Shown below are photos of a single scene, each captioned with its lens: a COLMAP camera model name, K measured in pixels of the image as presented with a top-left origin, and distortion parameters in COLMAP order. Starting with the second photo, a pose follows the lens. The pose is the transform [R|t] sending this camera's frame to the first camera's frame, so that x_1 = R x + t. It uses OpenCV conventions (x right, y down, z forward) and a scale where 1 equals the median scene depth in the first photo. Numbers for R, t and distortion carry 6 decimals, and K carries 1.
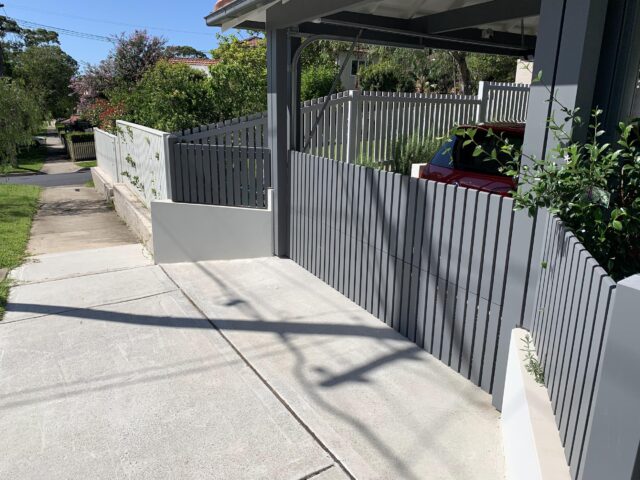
lens RADIAL K [[494.5, 0, 307.7], [0, 494.5, 239.1], [0, 0, 1]] dist [0.031143, -0.034249]
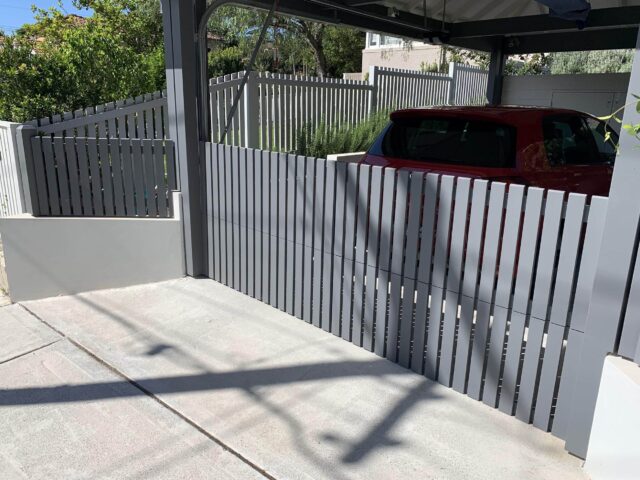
lens RADIAL K [[514.0, 0, 327.1], [0, 514.0, 238.8], [0, 0, 1]] dist [-0.006510, 0.004465]
pose [[0.945501, -0.082518, 0.314991, -0.118069], [0.078871, 0.996588, 0.024328, -0.030523], [-0.315924, 0.001841, 0.948783, 0.164301]]
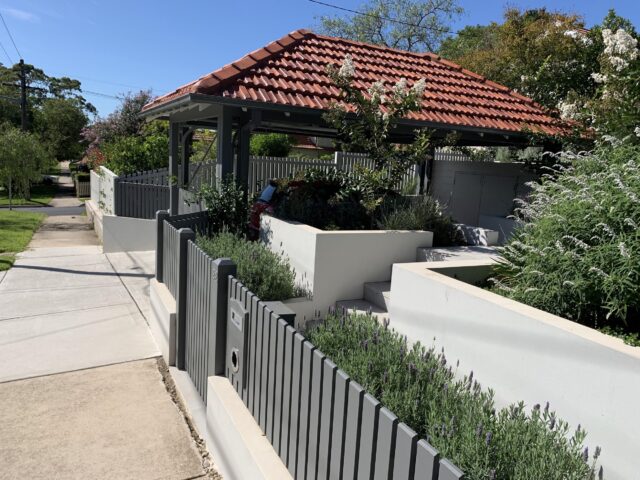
lens RADIAL K [[494.5, 0, 307.7], [0, 494.5, 239.1], [0, 0, 1]] dist [0.031143, -0.034249]
pose [[0.998989, 0.042271, -0.015293, 0.472509], [-0.043553, 0.994377, -0.096532, 0.158740], [0.011127, 0.097100, 0.995212, -0.769832]]
